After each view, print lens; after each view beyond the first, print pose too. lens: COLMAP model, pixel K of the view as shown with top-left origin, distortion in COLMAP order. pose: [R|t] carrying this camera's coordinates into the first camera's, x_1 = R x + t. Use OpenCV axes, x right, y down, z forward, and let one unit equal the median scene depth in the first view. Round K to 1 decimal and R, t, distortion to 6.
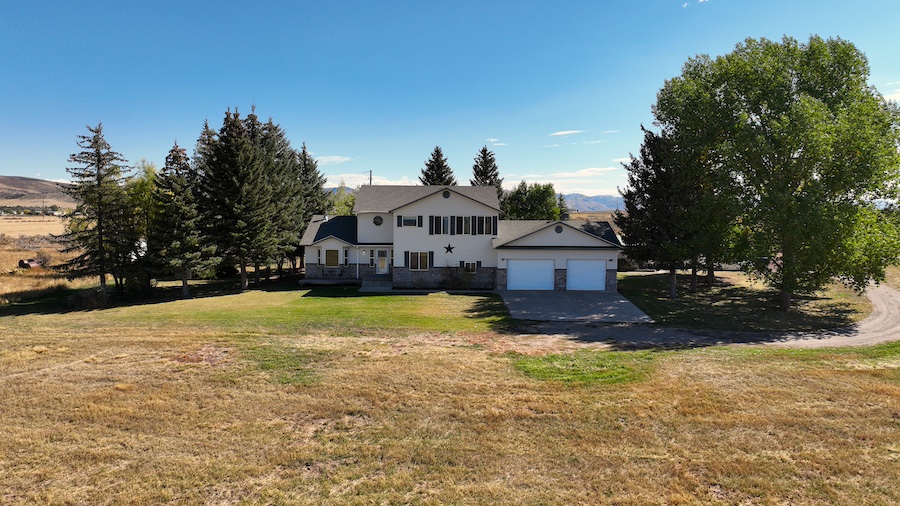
lens RADIAL K [[634.2, 0, 447.7], [0, 634.2, 251.0], [0, 0, 1]] dist [-0.000422, 0.000407]
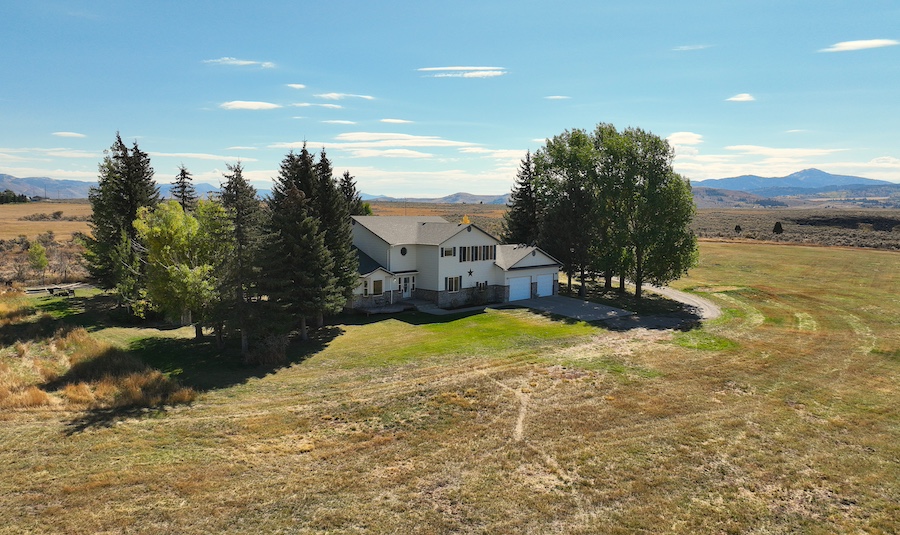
lens RADIAL K [[669.5, 0, 420.3], [0, 669.5, 257.9], [0, 0, 1]] dist [0.007111, -0.000616]
pose [[0.727799, -0.050931, 0.683897, -0.958540], [0.034352, 0.998694, 0.037817, -0.085140], [-0.684930, -0.004030, 0.728598, 0.116047]]
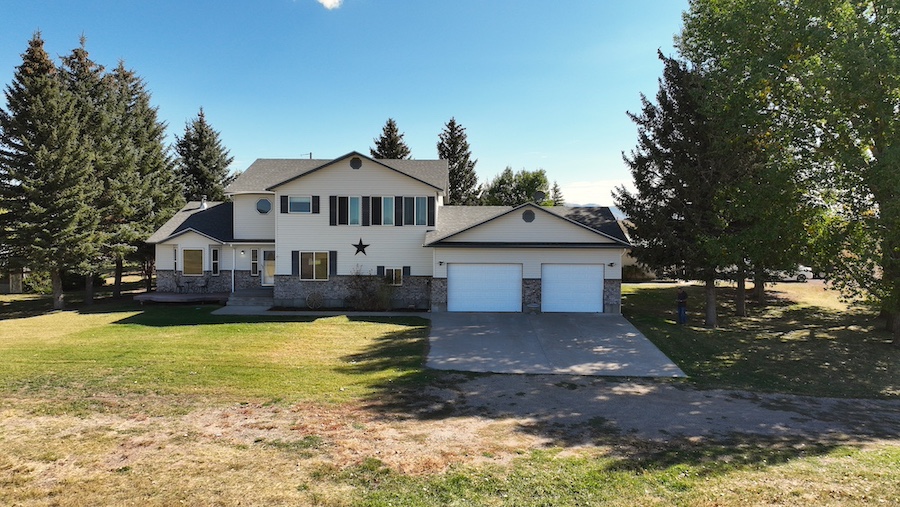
lens RADIAL K [[634.2, 0, 450.5], [0, 634.2, 252.9], [0, 0, 1]] dist [-0.000422, 0.000407]
pose [[0.999792, 0.000472, -0.020387, 0.106972], [-0.000749, 0.999907, -0.013581, 0.010843], [0.020379, 0.013594, 0.999700, 0.354856]]
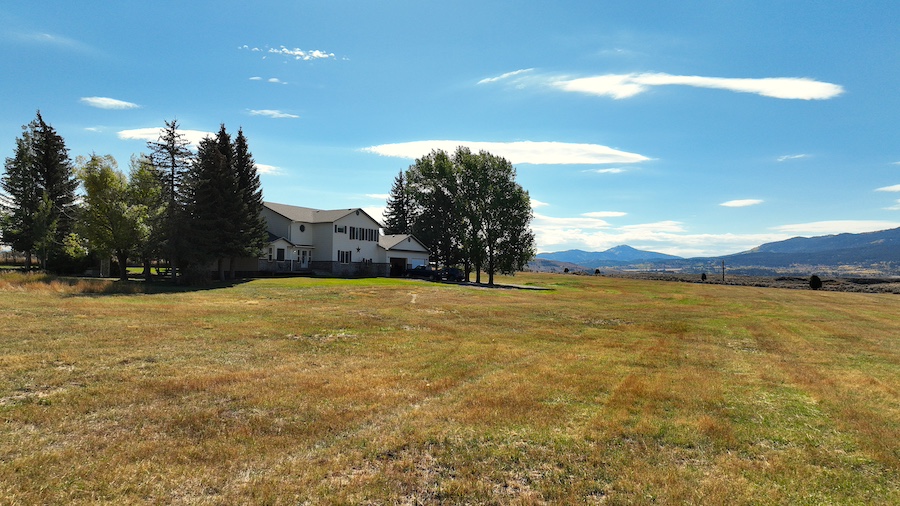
lens RADIAL K [[634.2, 0, 445.3], [0, 634.2, 254.7], [0, 0, 1]] dist [-0.000422, 0.000407]
pose [[0.534934, 0.032434, 0.844271, -1.136577], [0.035906, 0.997487, -0.061070, 0.105673], [-0.844130, 0.062982, 0.532426, 0.041415]]
